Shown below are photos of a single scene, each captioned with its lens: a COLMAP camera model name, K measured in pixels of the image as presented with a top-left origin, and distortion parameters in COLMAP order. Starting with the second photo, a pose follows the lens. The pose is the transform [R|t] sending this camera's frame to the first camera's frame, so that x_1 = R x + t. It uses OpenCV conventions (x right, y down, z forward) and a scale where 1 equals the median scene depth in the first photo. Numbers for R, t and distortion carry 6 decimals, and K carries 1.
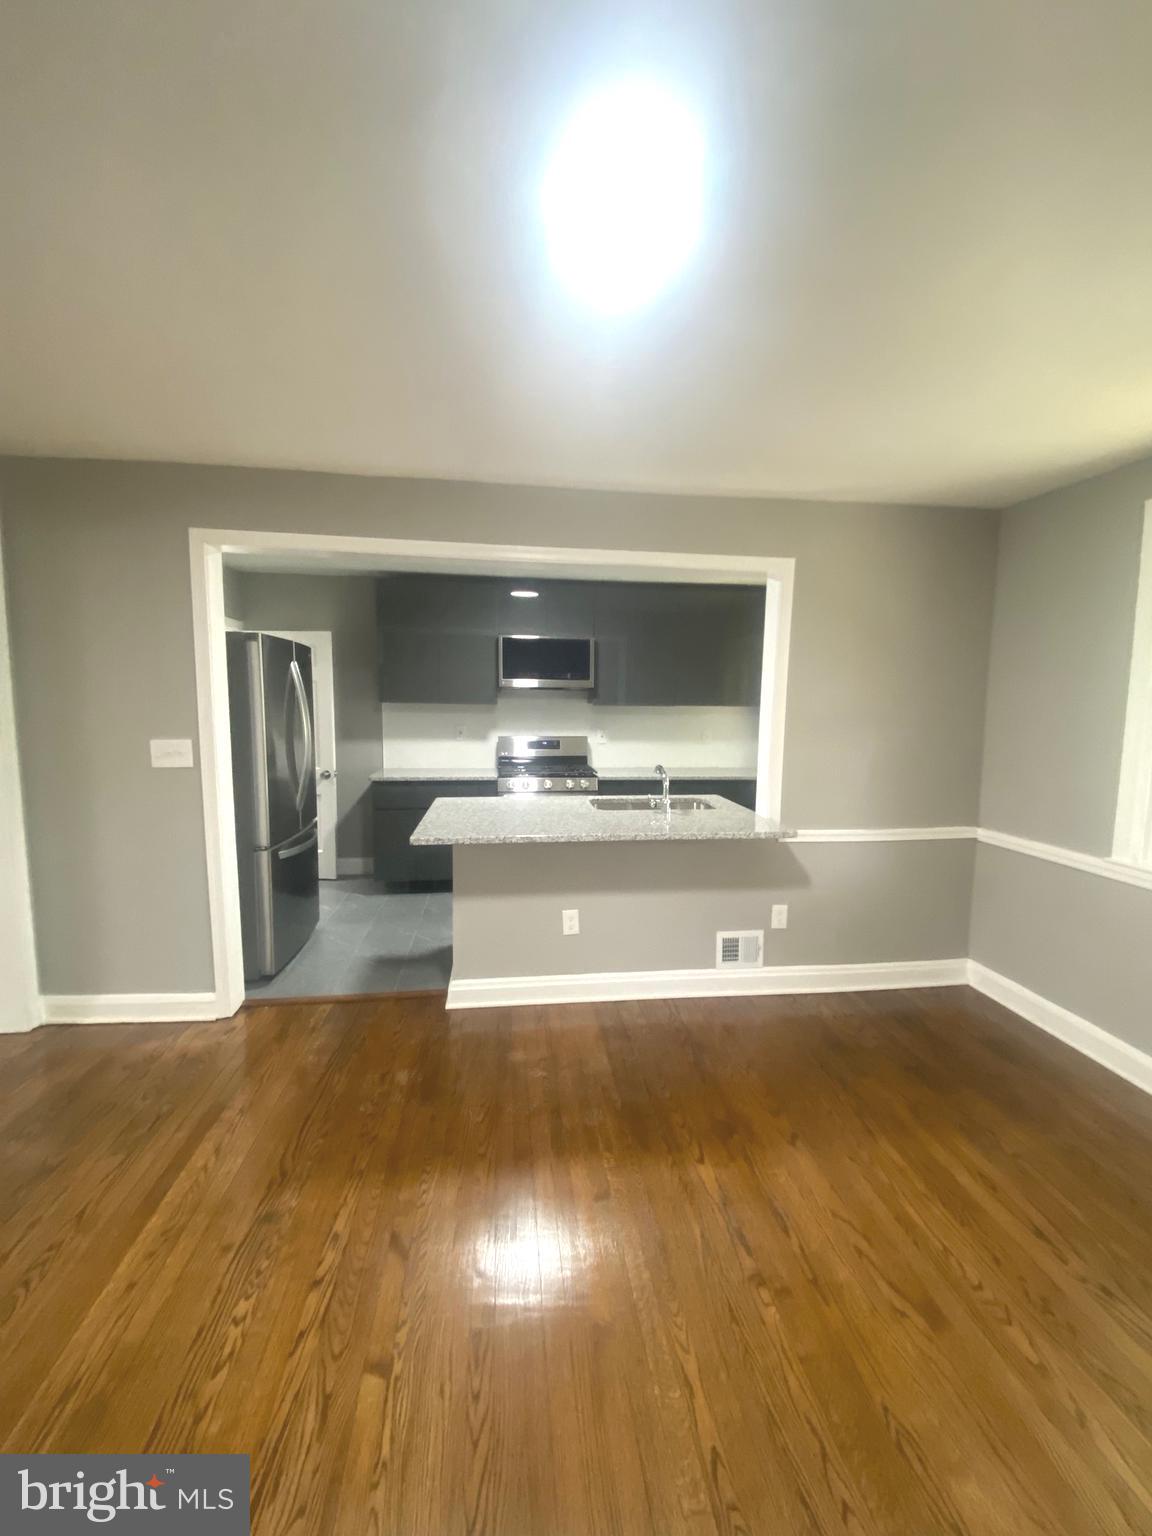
lens RADIAL K [[615.1, 0, 578.4], [0, 615.1, 774.8], [0, 0, 1]] dist [0.044089, -0.030916]
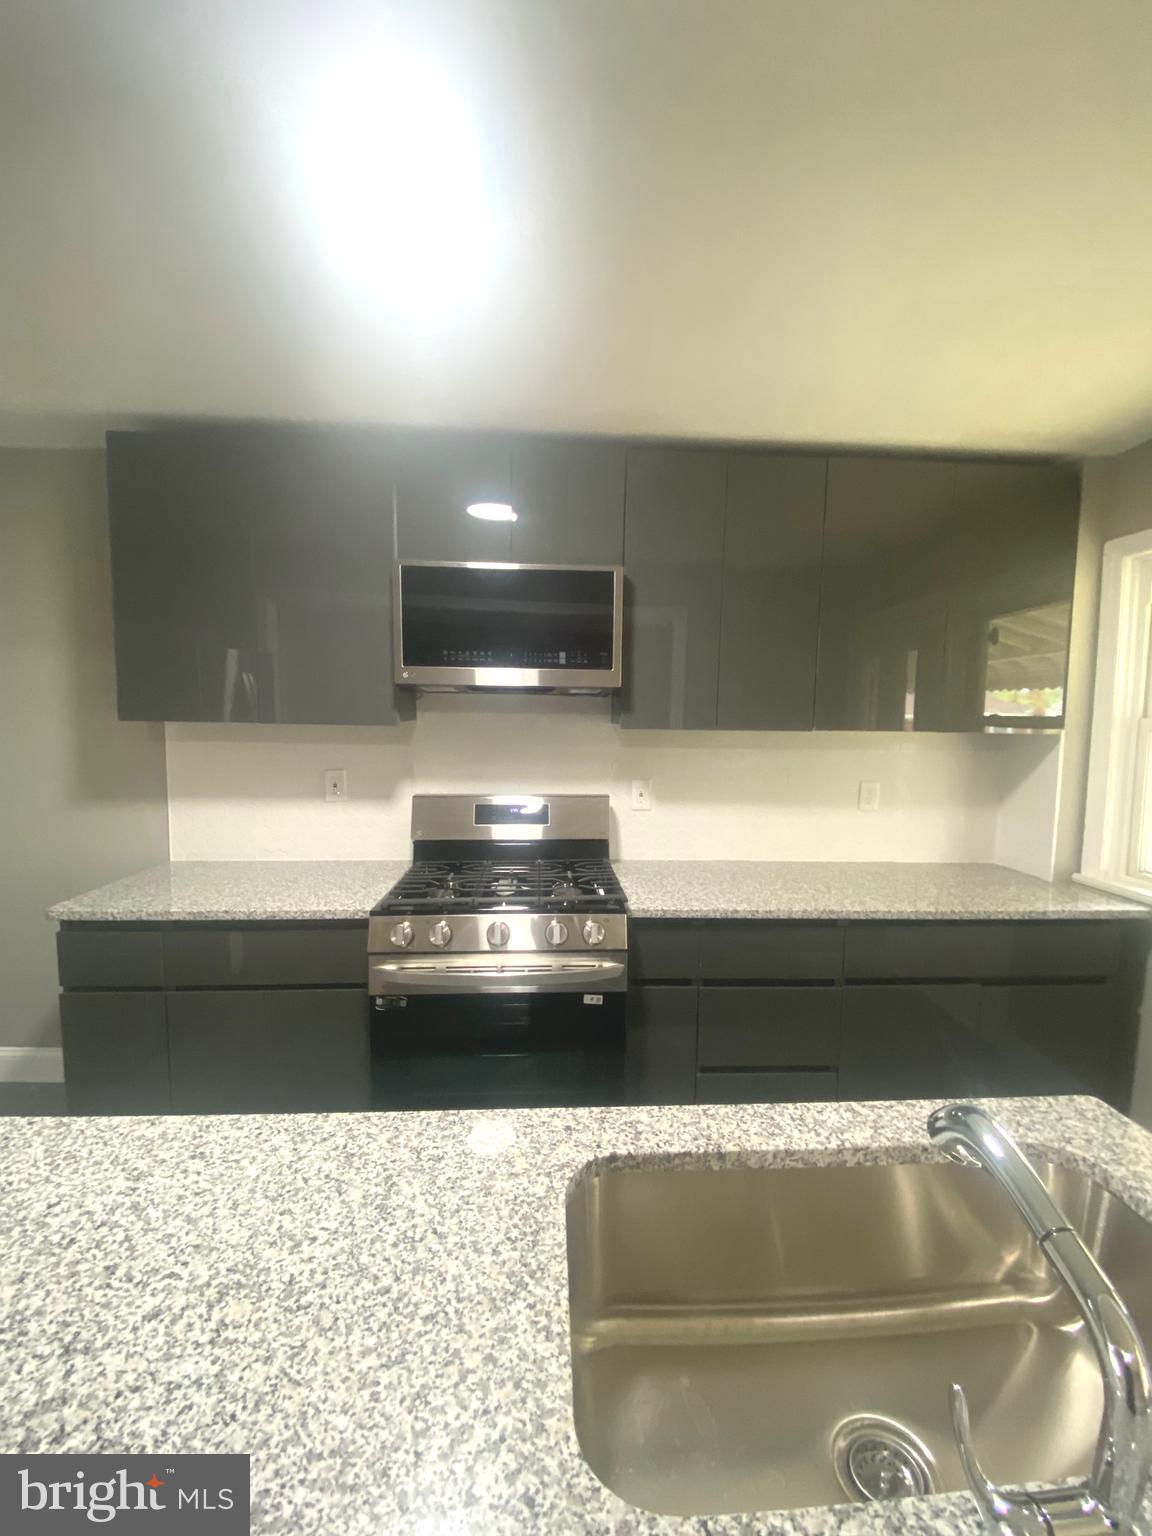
lens RADIAL K [[615.1, 0, 578.4], [0, 615.1, 774.8], [0, 0, 1]] dist [0.044089, -0.030916]
pose [[0.997850, 0.006205, -0.065251, 0.022212], [-0.008257, 0.999478, -0.031223, -0.063964], [0.065023, 0.031694, 0.997380, 0.548069]]
